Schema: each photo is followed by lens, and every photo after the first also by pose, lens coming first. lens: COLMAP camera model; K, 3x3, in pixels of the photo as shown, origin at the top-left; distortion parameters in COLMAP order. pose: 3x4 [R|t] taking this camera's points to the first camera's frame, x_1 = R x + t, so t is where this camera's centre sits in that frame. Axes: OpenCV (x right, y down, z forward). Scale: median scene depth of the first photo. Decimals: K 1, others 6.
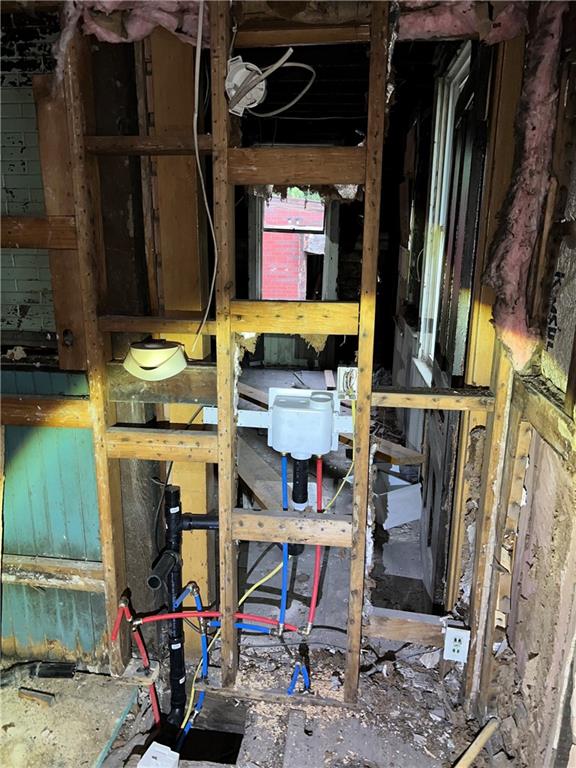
lens RADIAL K [[579.7, 0, 282.7], [0, 579.7, 383.6], [0, 0, 1]] dist [0.068370, -0.089193]
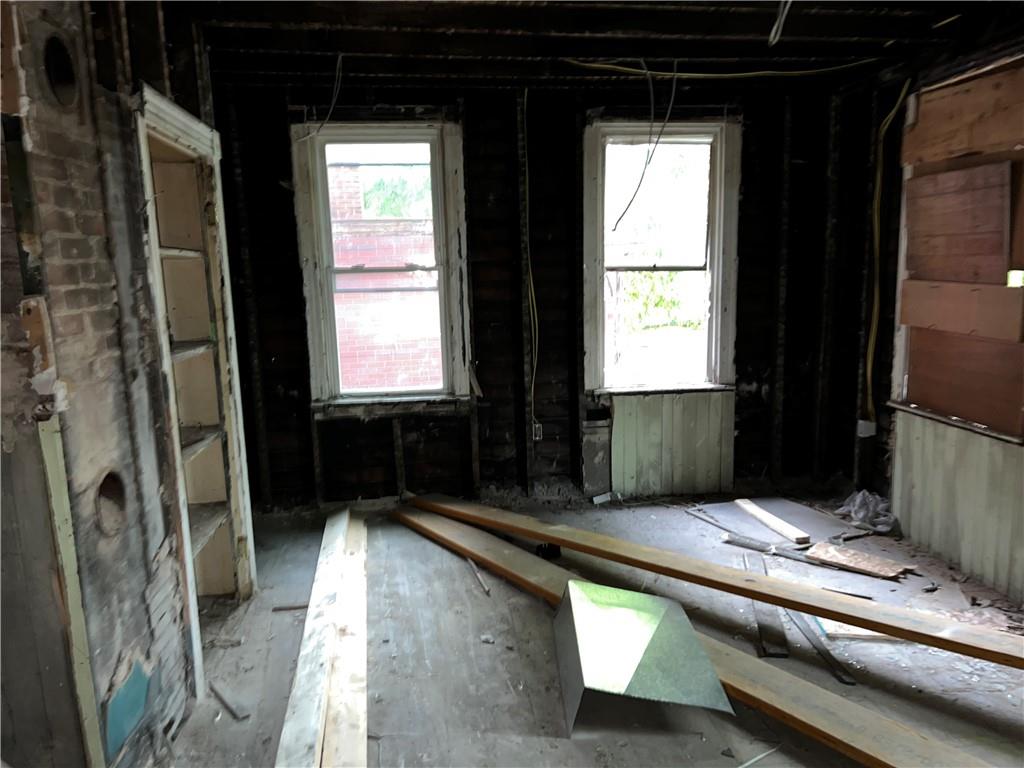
lens RADIAL K [[772.9, 0, 518.1], [0, 772.9, 380.0], [0, 0, 1]] dist [0.068370, -0.089193]
pose [[0.966901, -0.075705, 0.243661, -0.336783], [0.102624, 0.989708, -0.099734, -0.092167], [-0.233602, 0.121439, 0.964719, 0.309626]]
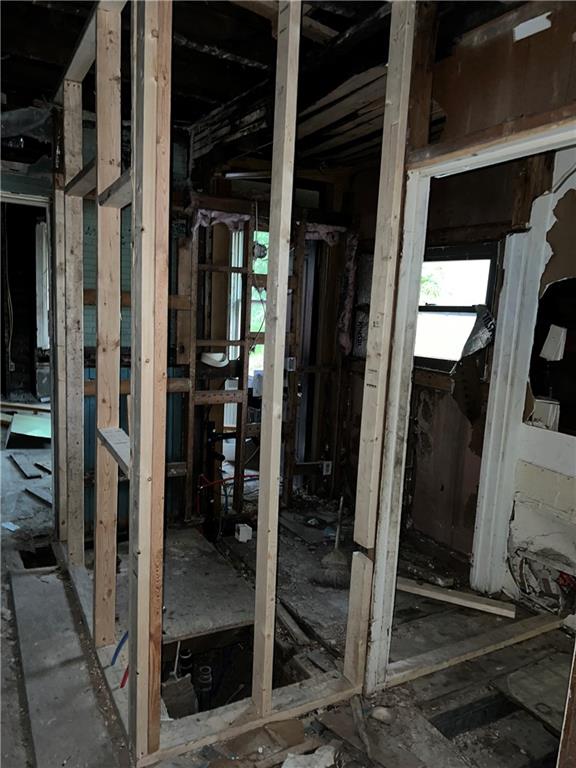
lens RADIAL K [[579.7, 0, 283.3], [0, 579.7, 390.5], [0, 0, 1]] dist [0.068370, -0.089193]
pose [[0.799487, -0.059443, 0.597735, -0.419341], [0.109895, 0.992771, -0.048260, 0.067582], [-0.590545, 0.104271, 0.800240, -0.291623]]
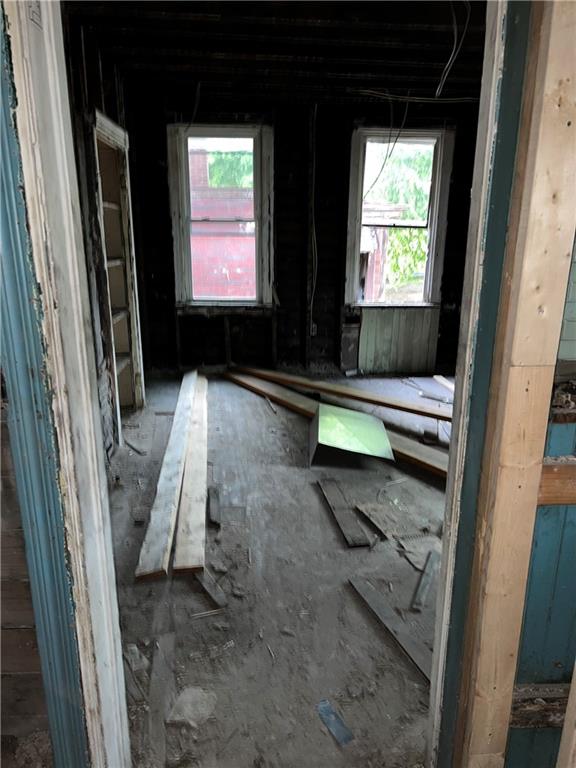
lens RADIAL K [[579.7, 0, 285.8], [0, 579.7, 389.8], [0, 0, 1]] dist [0.068370, -0.089193]
pose [[0.981792, -0.055902, 0.181549, -0.353282], [0.052853, 0.998369, 0.021596, -0.036730], [-0.182460, -0.011607, 0.983145, 0.133769]]
